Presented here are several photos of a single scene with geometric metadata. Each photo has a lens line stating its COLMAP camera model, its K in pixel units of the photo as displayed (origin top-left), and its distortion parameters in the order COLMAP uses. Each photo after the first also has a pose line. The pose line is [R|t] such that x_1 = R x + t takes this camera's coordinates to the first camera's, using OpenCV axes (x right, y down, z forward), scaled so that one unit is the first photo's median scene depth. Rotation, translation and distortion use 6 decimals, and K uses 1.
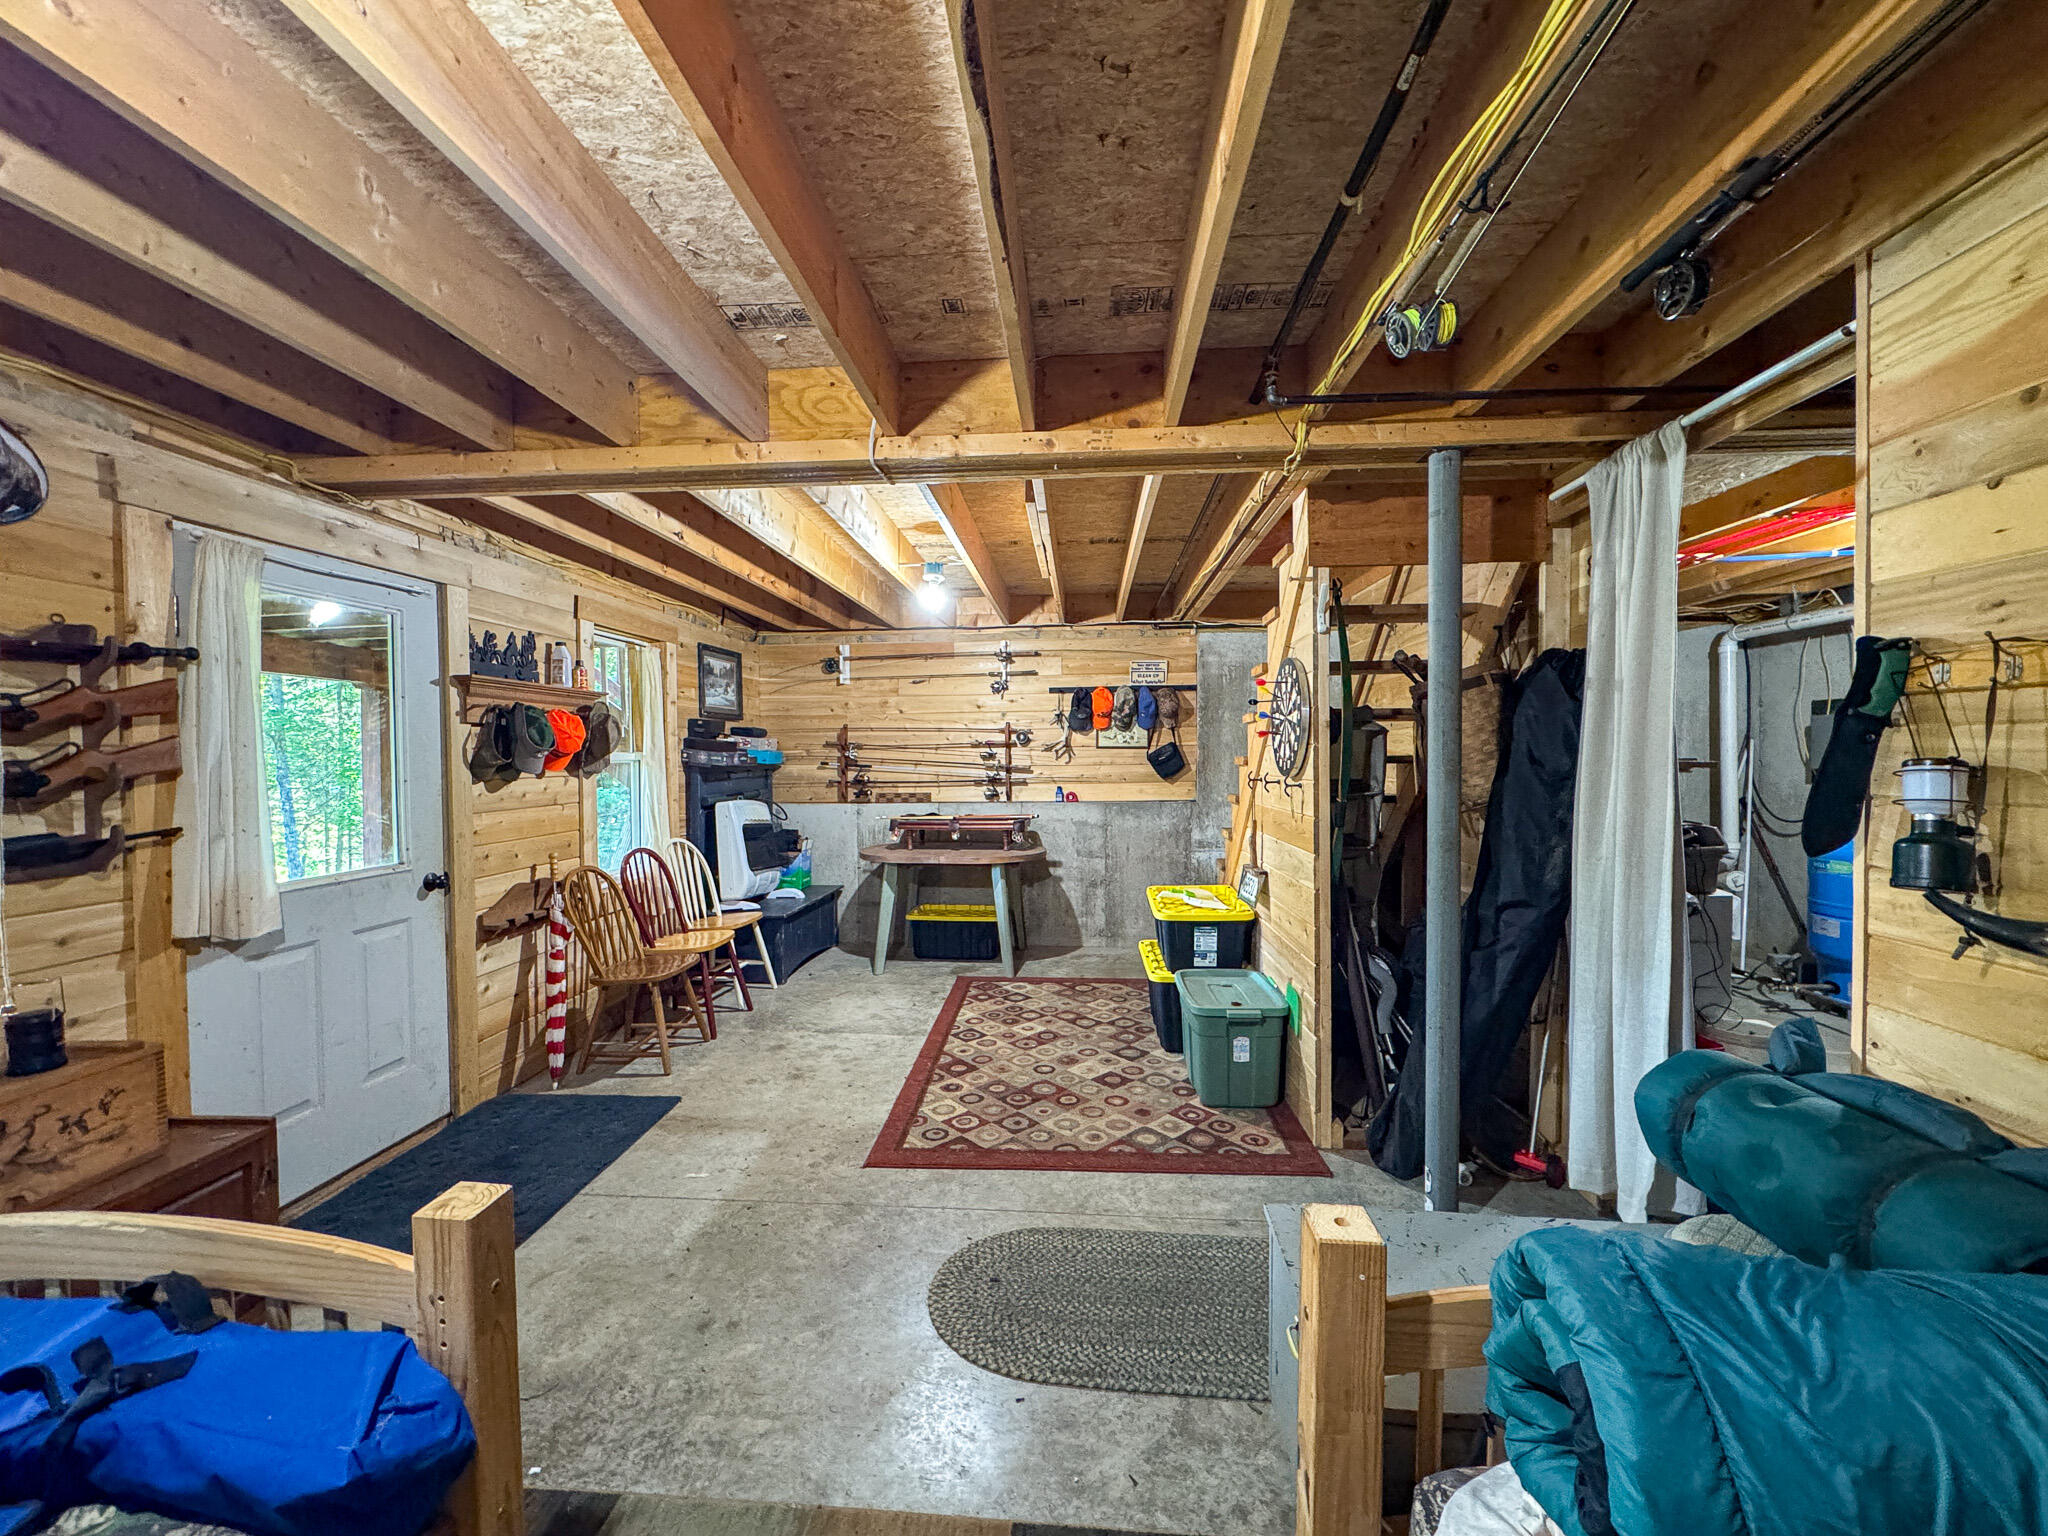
lens RADIAL K [[816.9, 0, 1023.1], [0, 816.9, 769.8], [0, 0, 1]] dist [-0.003324, -0.000018]
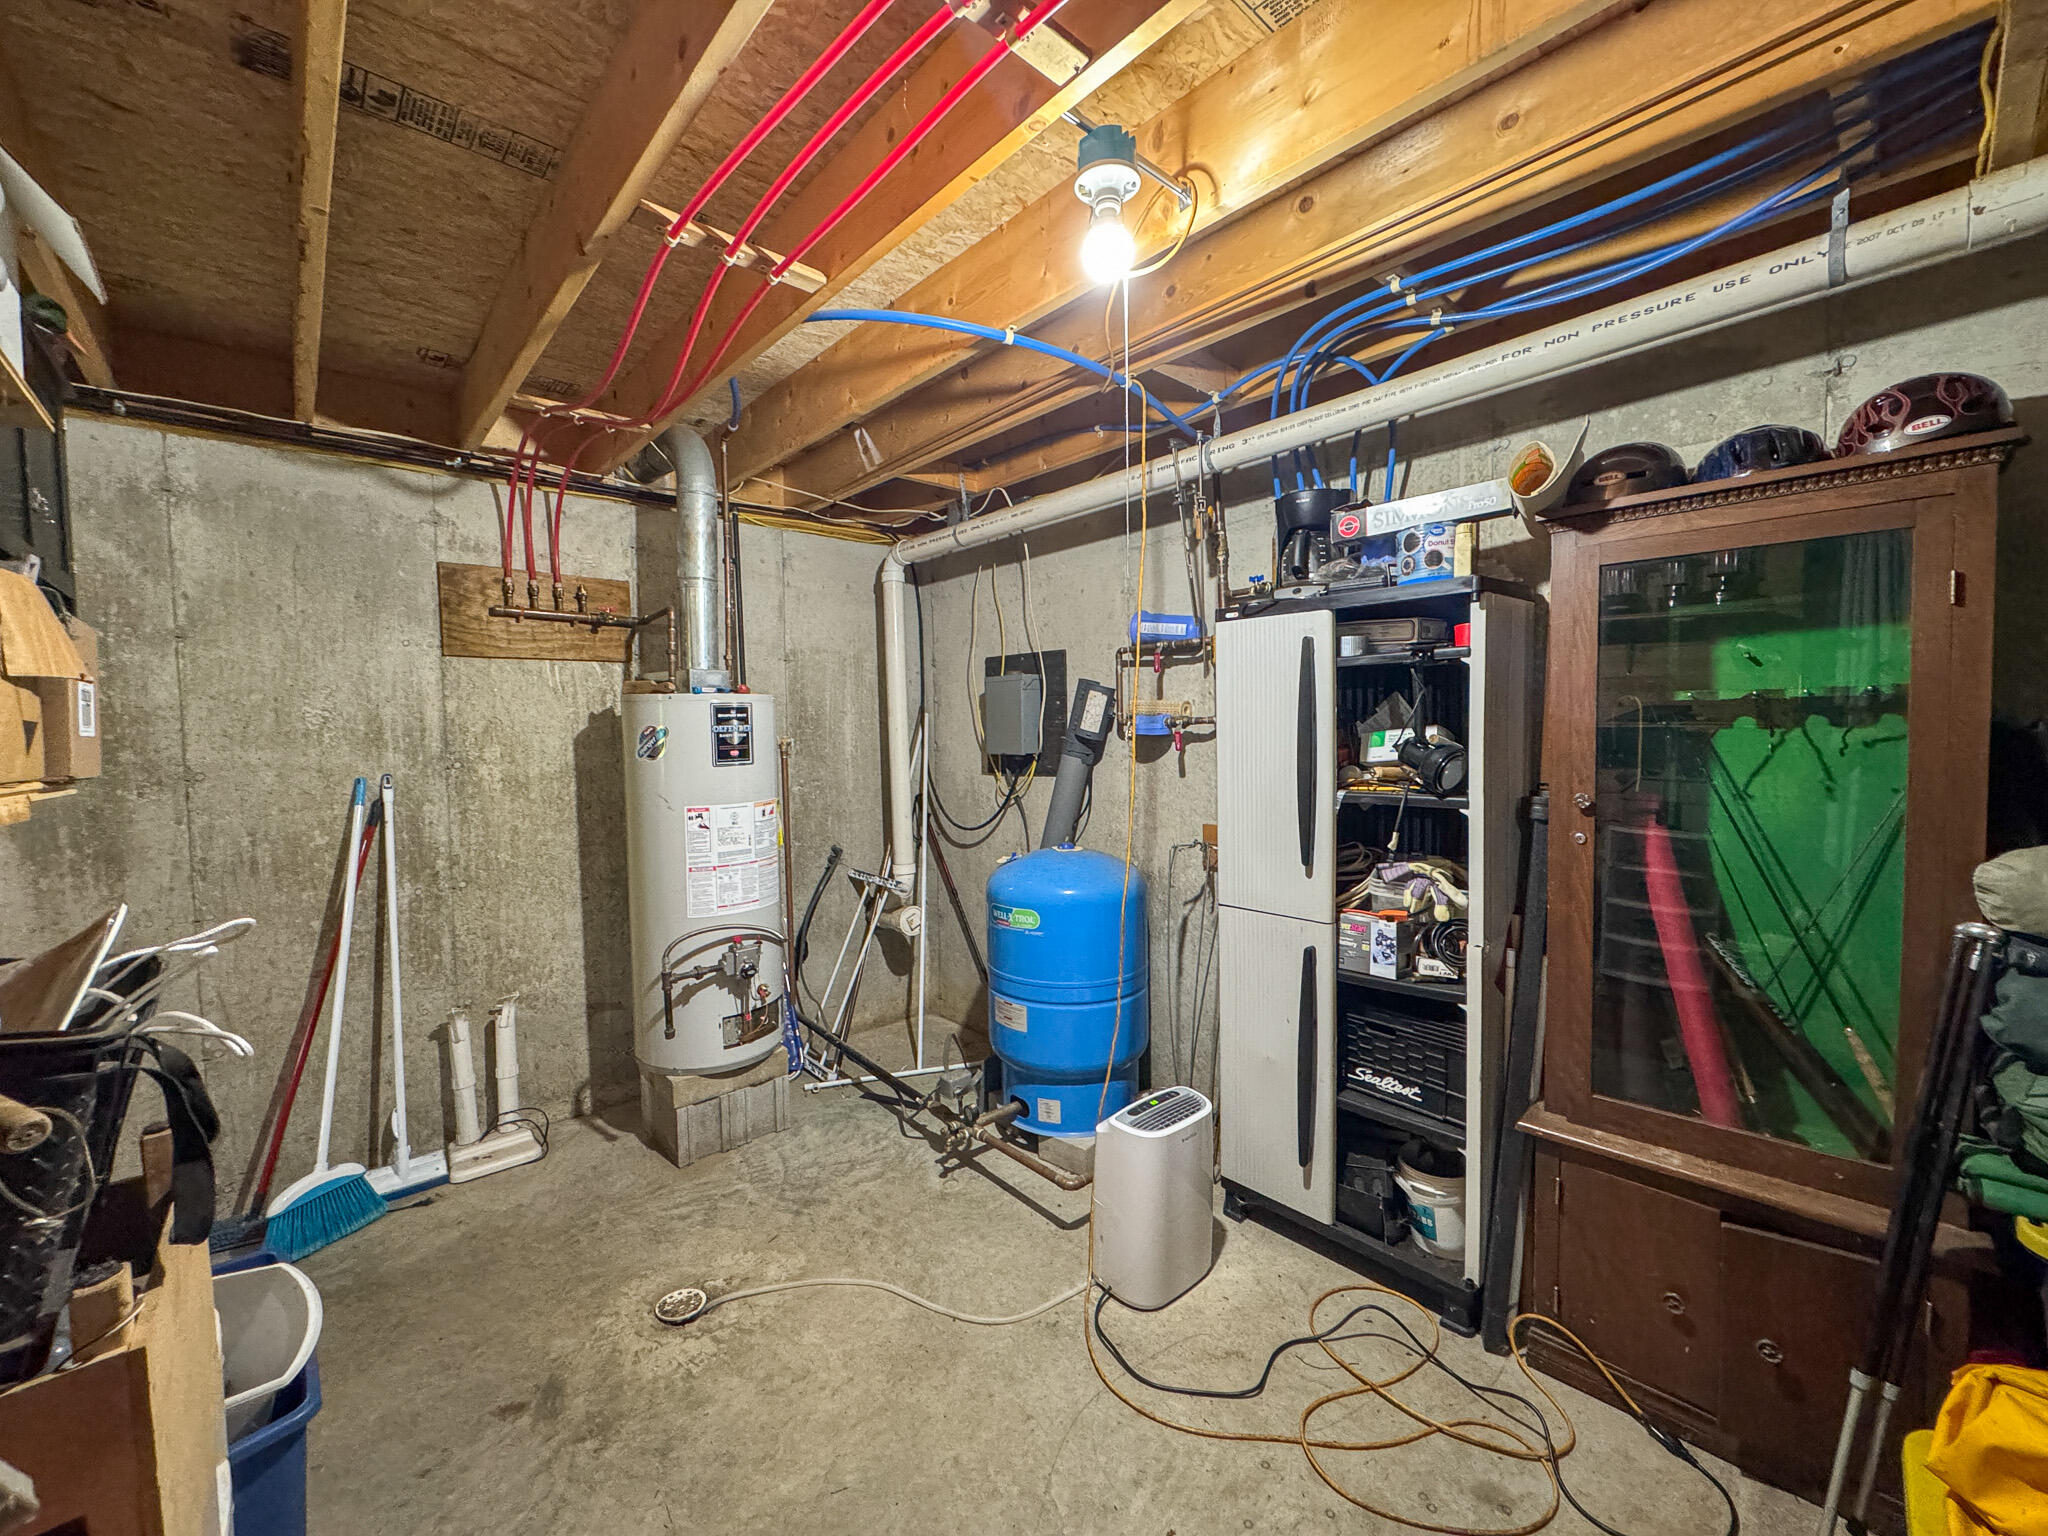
lens RADIAL K [[816.9, 0, 1024.9], [0, 816.9, 765.8], [0, 0, 1]] dist [-0.003324, -0.000018]
pose [[0.686164, -0.038516, 0.726426, 0.441924], [0.023344, 0.999249, 0.030932, -0.011316], [-0.727072, -0.004267, 0.686548, 0.455221]]
